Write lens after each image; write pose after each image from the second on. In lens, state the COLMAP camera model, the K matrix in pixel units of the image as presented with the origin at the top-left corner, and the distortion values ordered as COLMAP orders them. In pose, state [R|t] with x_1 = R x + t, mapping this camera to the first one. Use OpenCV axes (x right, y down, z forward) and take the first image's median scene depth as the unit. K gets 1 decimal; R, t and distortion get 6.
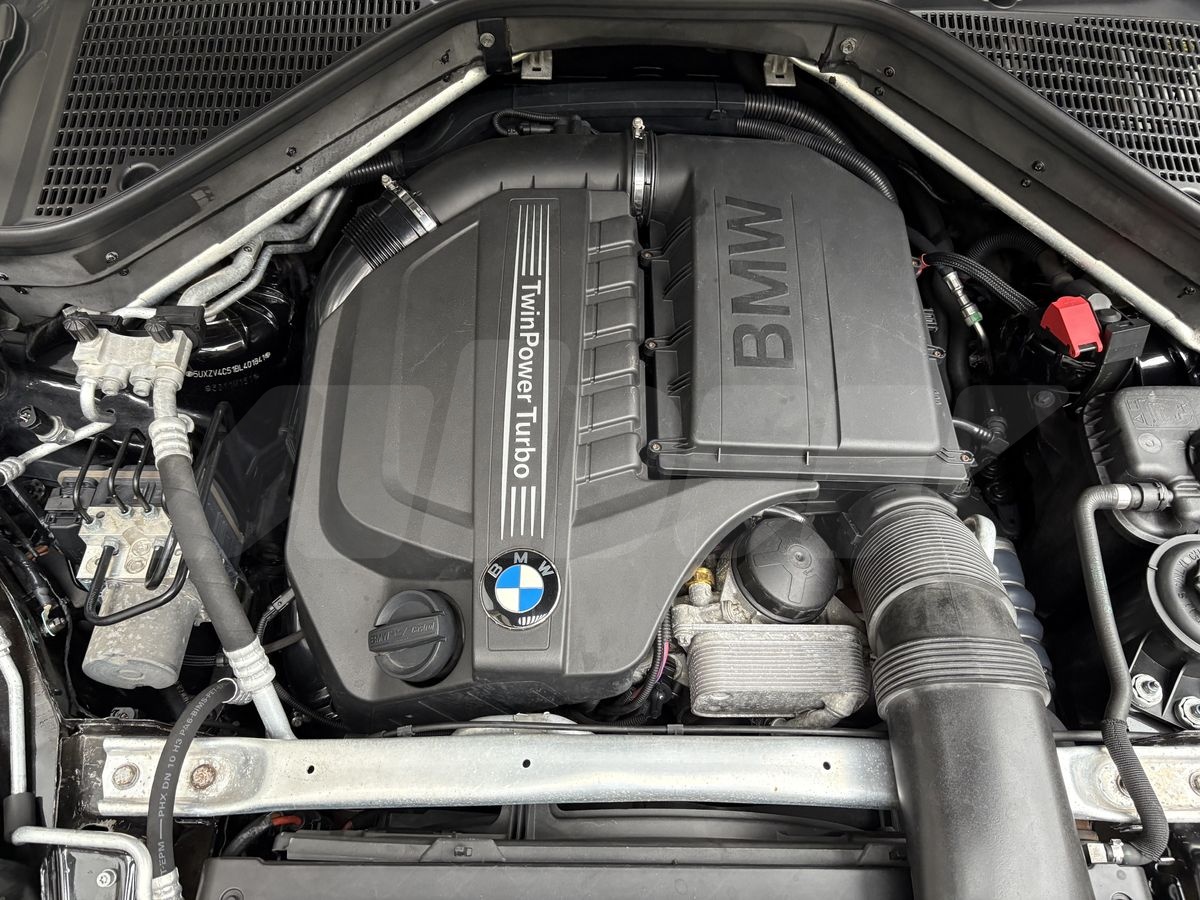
lens RADIAL K [[929.4, 0, 600.0], [0, 929.4, 450.0], [0, 0, 1]] dist [-0.000484, 0.002850]
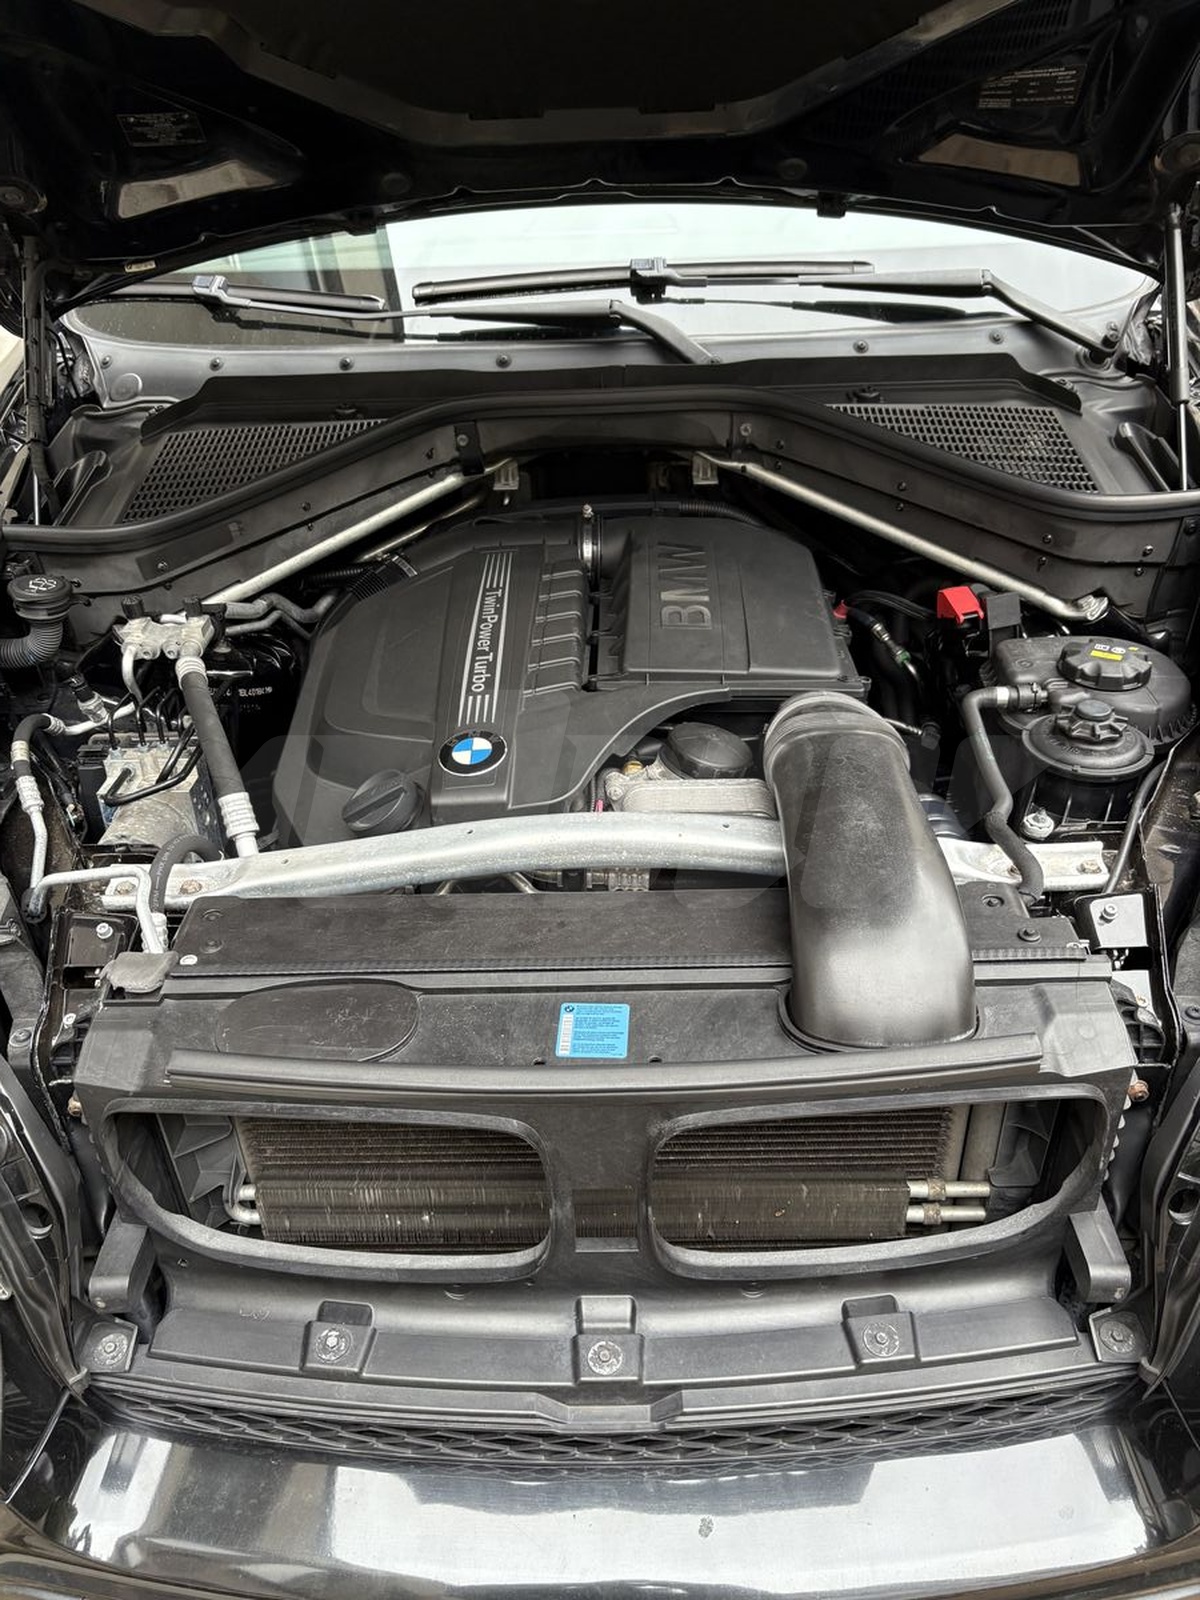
lens RADIAL K [[1239.2, 0, 600.0], [0, 1239.2, 800.0], [0, 0, 1]] dist [-0.000484, 0.002850]
pose [[0.997854, -0.048438, -0.044067, 0.126312], [0.024567, 0.900705, -0.433737, 0.793293], [0.060701, 0.431723, 0.899961, -0.335539]]
